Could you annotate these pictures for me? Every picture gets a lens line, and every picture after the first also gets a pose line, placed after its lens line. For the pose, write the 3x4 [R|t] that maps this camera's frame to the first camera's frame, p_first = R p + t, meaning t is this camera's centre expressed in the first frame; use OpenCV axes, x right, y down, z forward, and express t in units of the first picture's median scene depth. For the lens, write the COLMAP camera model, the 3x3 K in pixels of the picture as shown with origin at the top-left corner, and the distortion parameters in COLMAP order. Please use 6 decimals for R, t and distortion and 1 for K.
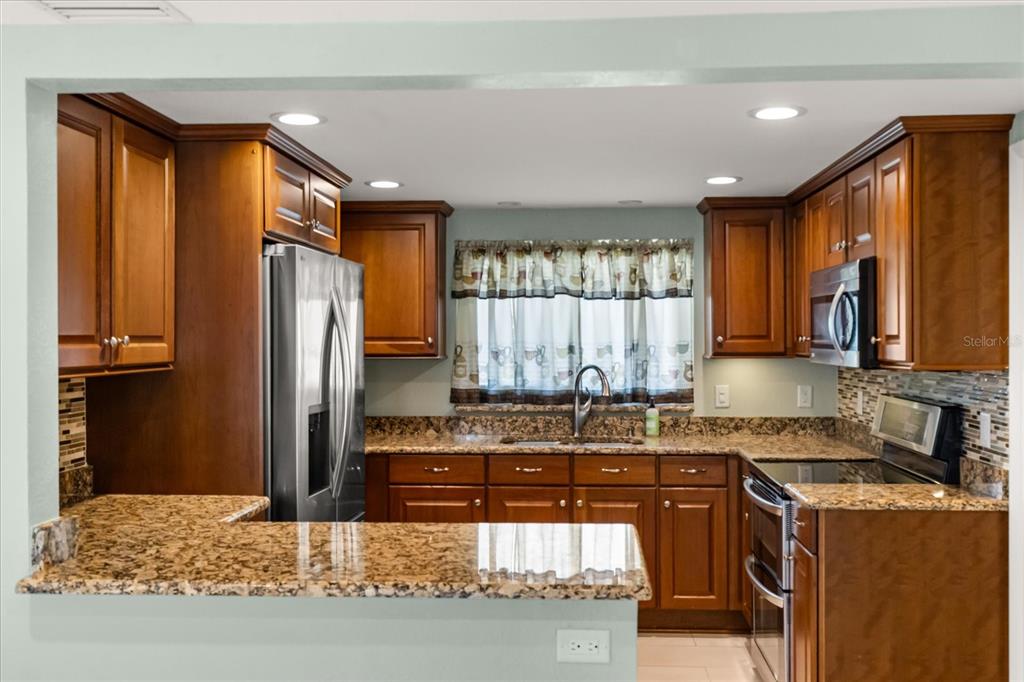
lens RADIAL K [[1013.0, 0, 512.0], [0, 1013.0, 341.0], [0, 0, 1]] dist [-0.001663, 0.000499]
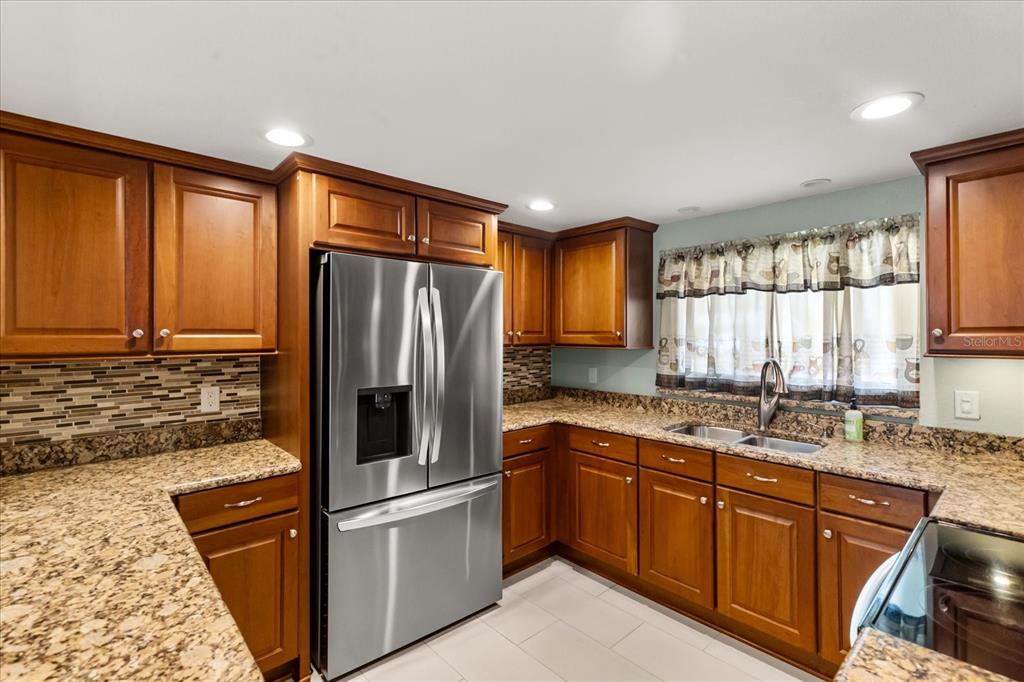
lens RADIAL K [[465.6, 0, 513.0], [0, 465.6, 331.8], [0, 0, 1]] dist [0.001840, -0.000456]
pose [[0.716683, -0.002478, -0.697395, 0.206463], [-0.002171, 0.999981, -0.005784, 0.000431], [0.697396, 0.005659, 0.716664, 0.487083]]
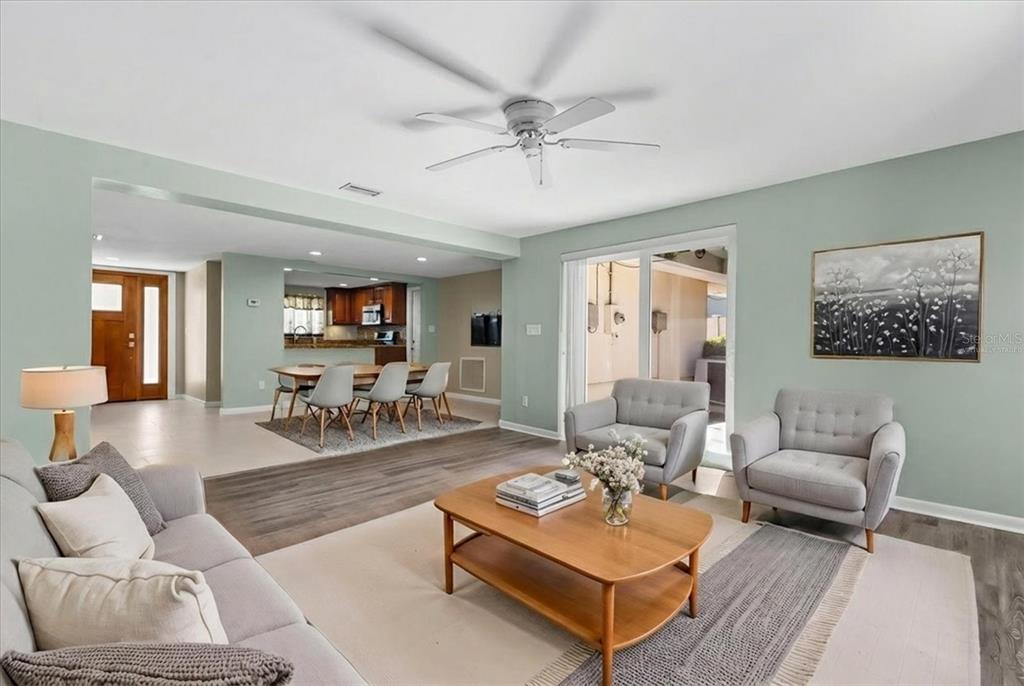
lens RADIAL K [[456.8, 0, 512.0], [0, 456.8, 343.0], [0, 0, 1]] dist [0.000145, -0.000207]
pose [[0.667077, 0.004732, 0.744974, -0.677889], [-0.006885, 0.999976, -0.000186, 0.081846], [-0.744957, -0.005005, 0.667093, -0.781288]]
